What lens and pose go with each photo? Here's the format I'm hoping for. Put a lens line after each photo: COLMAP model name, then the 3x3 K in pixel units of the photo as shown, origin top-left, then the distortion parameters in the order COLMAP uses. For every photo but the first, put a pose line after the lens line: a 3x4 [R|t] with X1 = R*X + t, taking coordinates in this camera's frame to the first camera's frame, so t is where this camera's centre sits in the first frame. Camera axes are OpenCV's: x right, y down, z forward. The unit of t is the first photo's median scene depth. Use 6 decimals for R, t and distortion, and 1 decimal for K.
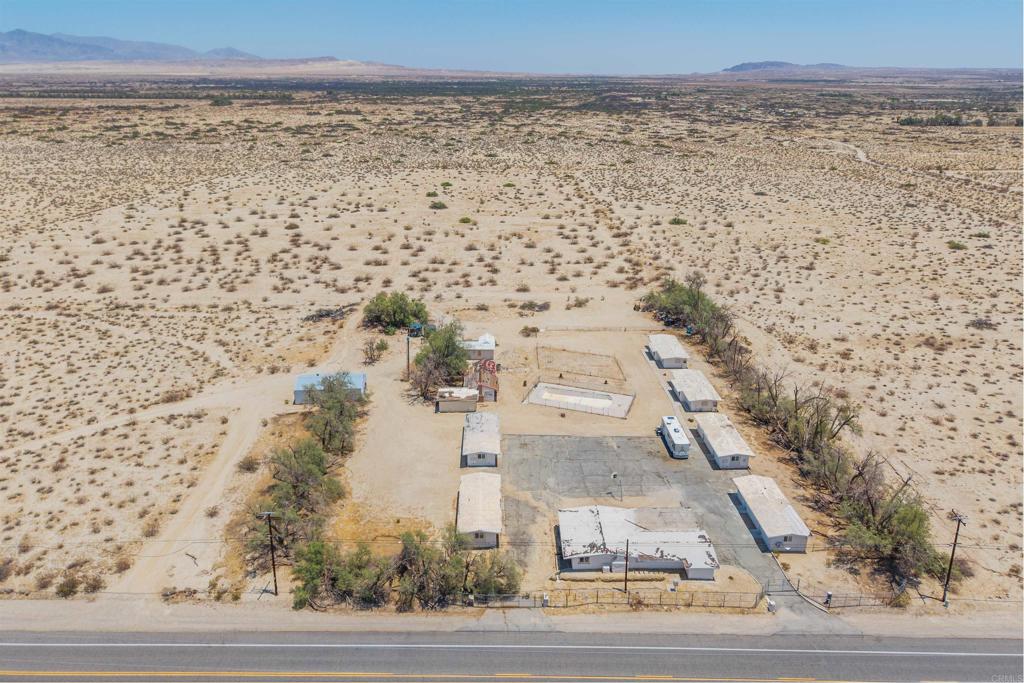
lens RADIAL K [[685.3, 0, 511.8], [0, 685.3, 300.1], [0, 0, 1]] dist [0.016578, -0.014325]
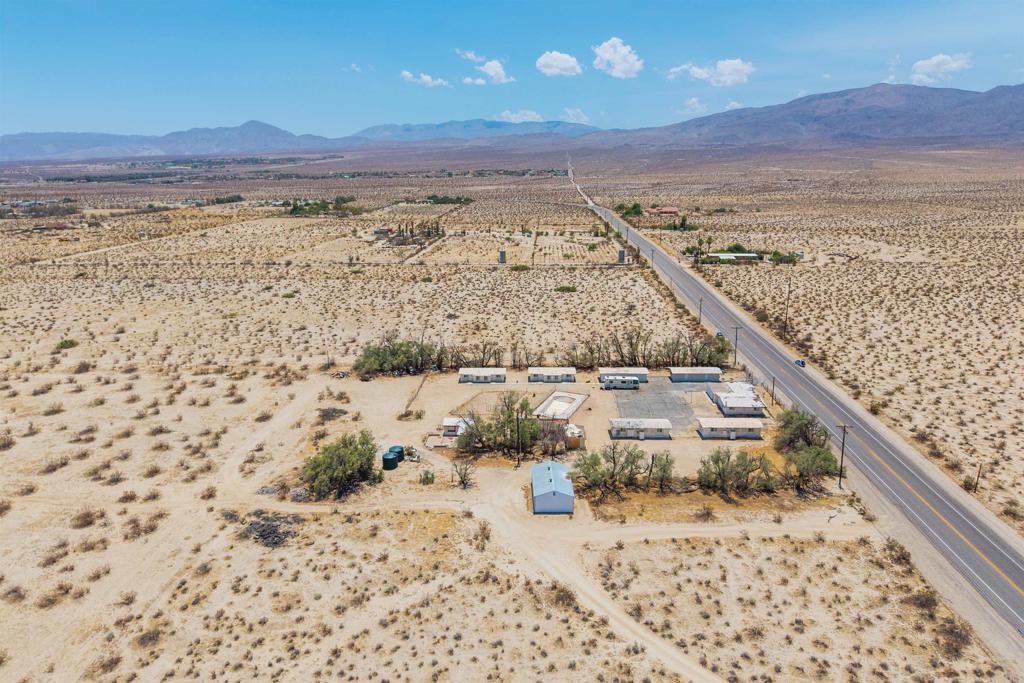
lens RADIAL K [[685.3, 0, 510.1], [0, 685.3, 345.0], [0, 0, 1]] dist [0.016578, -0.014325]
pose [[0.057098, -0.257704, 0.964535, -0.702263], [0.321068, 0.919530, 0.226673, -0.177671], [-0.945334, 0.296738, 0.135244, 0.544252]]
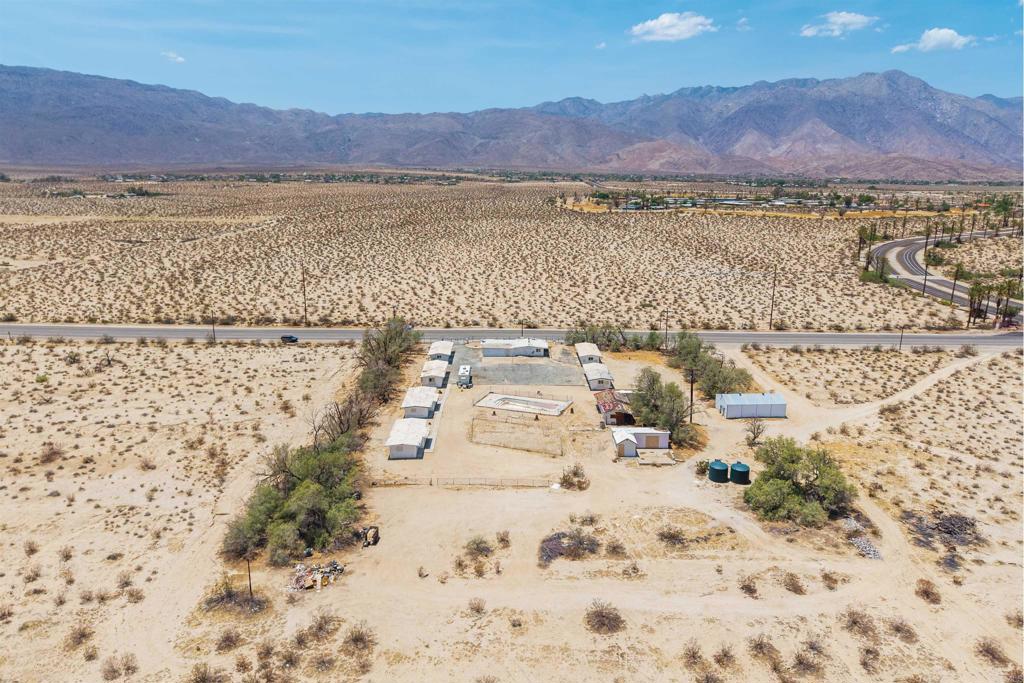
lens RADIAL K [[685.3, 0, 507.8], [0, 685.3, 332.3], [0, 0, 1]] dist [0.016578, -0.014325]
pose [[-0.999672, -0.009812, 0.023664, 0.059831], [0.004066, 0.851246, 0.524750, -0.340930], [-0.025292, 0.524674, -0.850927, 1.174829]]
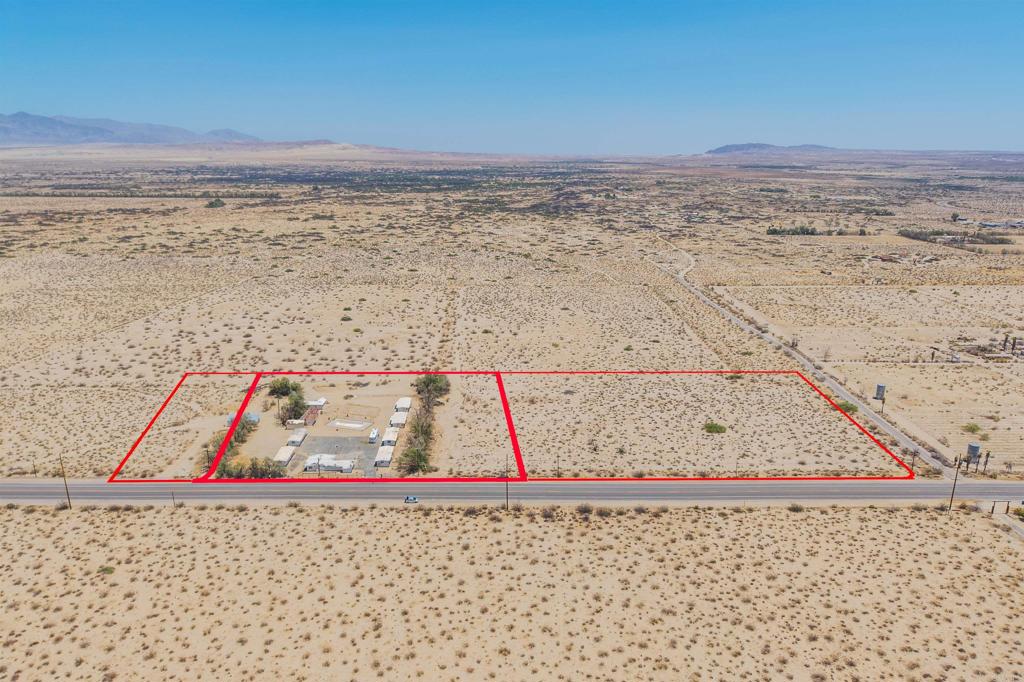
lens RADIAL K [[685.3, 0, 509.8], [0, 685.3, 343.0], [0, 0, 1]] dist [0.016578, -0.014325]
pose [[0.999988, -0.002049, 0.004343, 0.397384], [0.002254, 0.998863, -0.047618, -0.013550], [-0.004241, 0.047628, 0.998856, -0.851009]]
